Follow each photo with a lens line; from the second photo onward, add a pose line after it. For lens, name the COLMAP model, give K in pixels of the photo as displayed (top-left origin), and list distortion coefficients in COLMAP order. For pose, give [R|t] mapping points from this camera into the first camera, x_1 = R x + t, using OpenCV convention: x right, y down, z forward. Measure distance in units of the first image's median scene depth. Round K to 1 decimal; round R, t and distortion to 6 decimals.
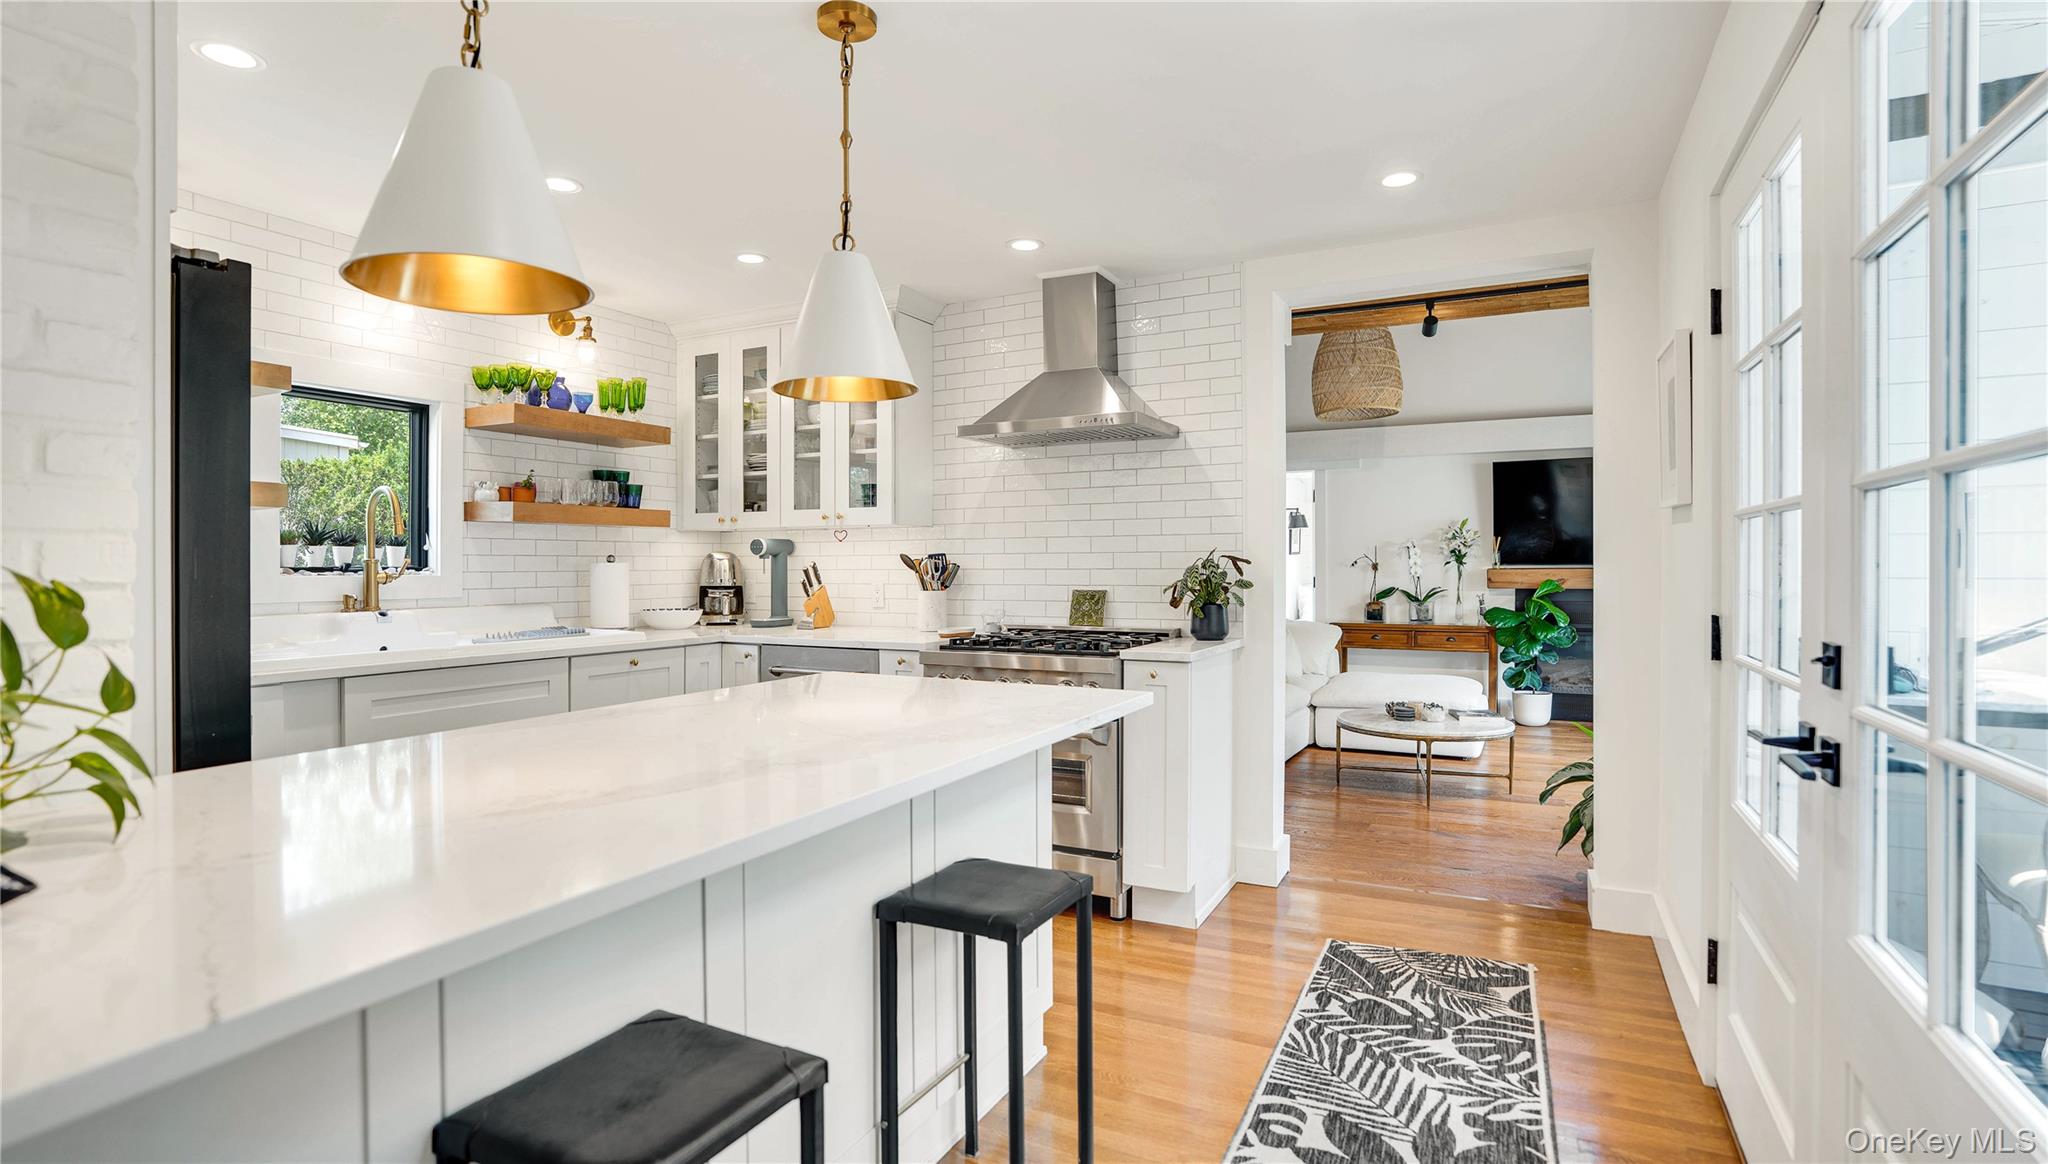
lens RADIAL K [[988.8, 0, 1024.0], [0, 988.8, 582.0], [0, 0, 1]] dist [0.000318, 0.000136]
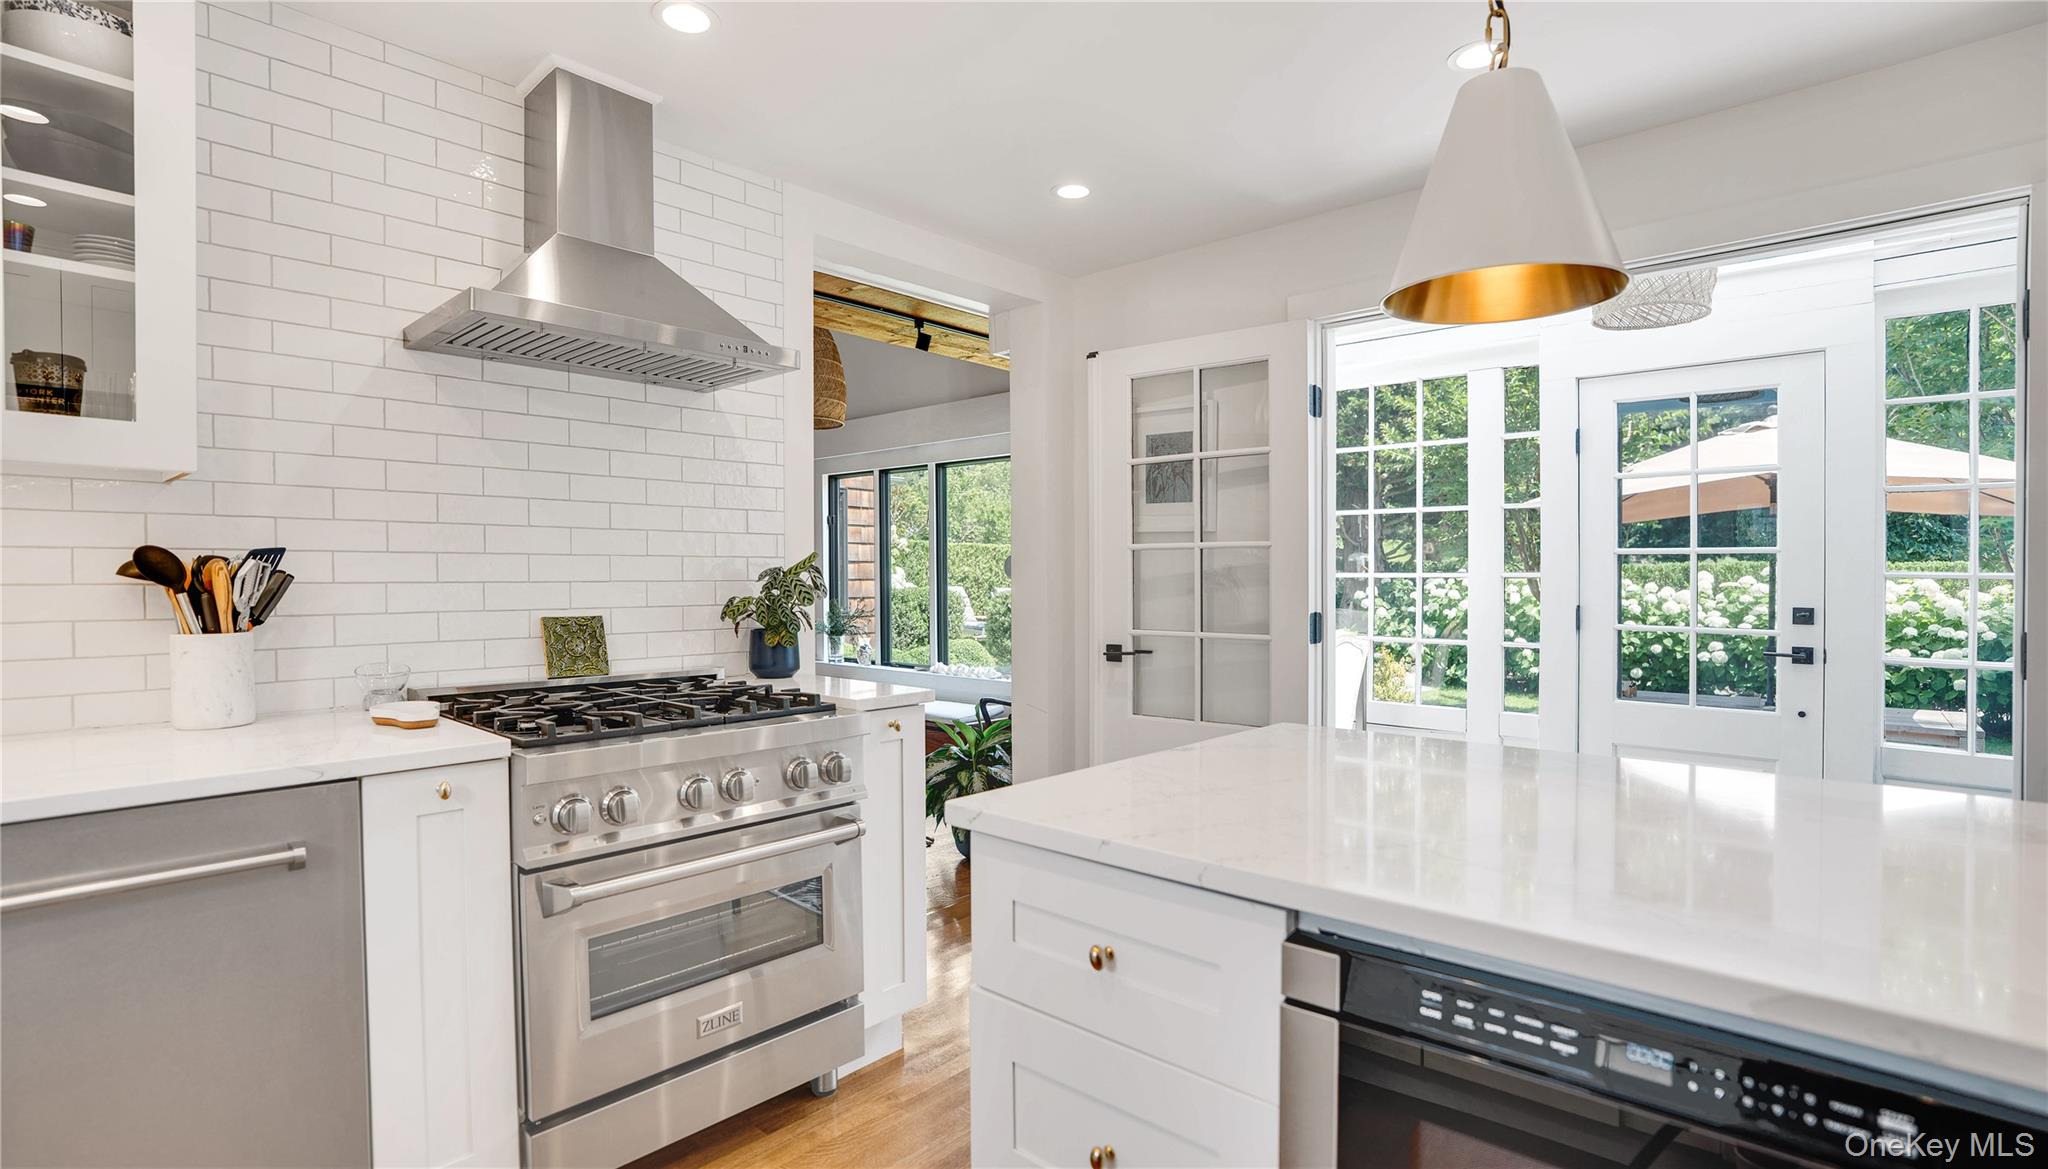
lens RADIAL K [[988.8, 0, 1024.0], [0, 988.8, 584.5], [0, 0, 1]] dist [0.000318, 0.000136]
pose [[0.269057, -0.006099, 0.963105, -0.436277], [0.013754, 0.999902, 0.002490, -0.008990], [-0.963026, 0.012577, 0.269115, 0.569831]]
